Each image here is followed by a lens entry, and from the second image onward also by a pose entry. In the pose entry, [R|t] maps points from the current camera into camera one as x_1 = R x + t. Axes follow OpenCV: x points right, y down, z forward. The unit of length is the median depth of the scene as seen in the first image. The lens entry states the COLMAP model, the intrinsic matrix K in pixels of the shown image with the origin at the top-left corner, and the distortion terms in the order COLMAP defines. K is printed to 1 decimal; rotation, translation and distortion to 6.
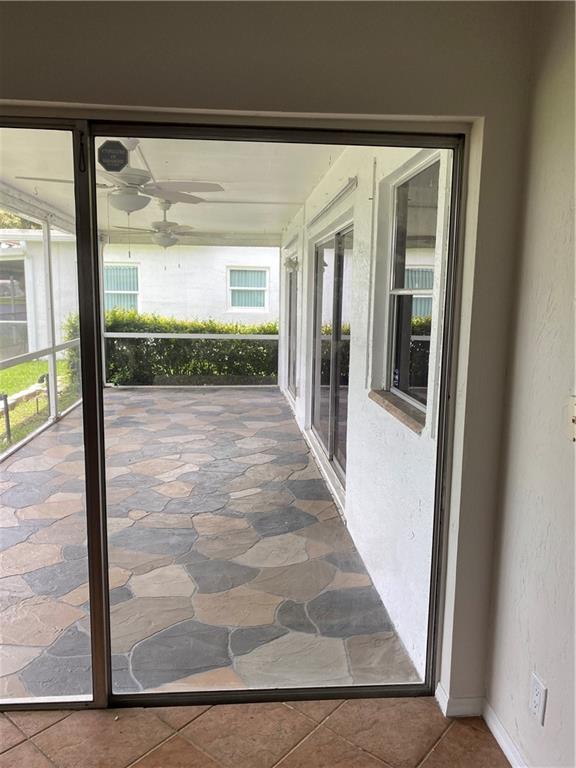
lens RADIAL K [[588.4, 0, 288.0], [0, 588.4, 384.0], [0, 0, 1]] dist [0.008249, -0.010904]
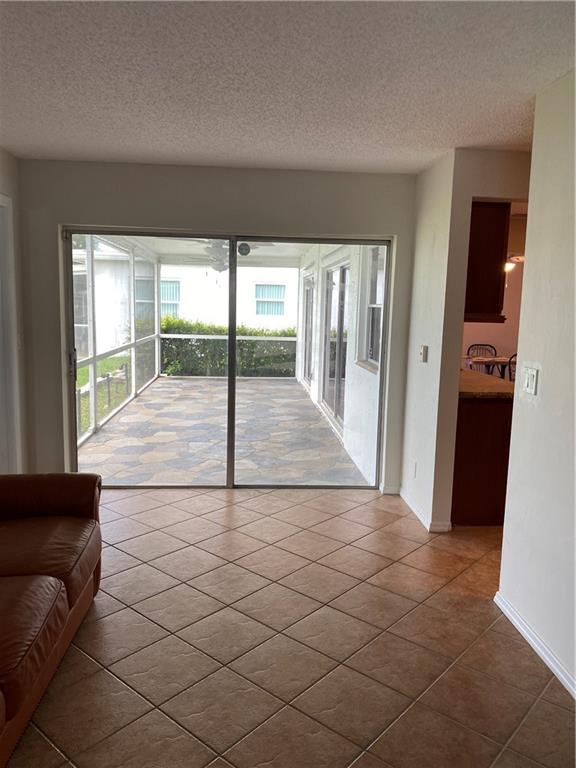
lens RADIAL K [[587.7, 0, 286.4], [0, 587.7, 397.7], [0, 0, 1]] dist [-0.000465, -0.001895]
pose [[0.999763, 0.012263, -0.017976, -0.017470], [-0.012137, 0.999901, 0.007098, 0.048957], [0.018061, -0.006878, 0.999813, -0.341248]]
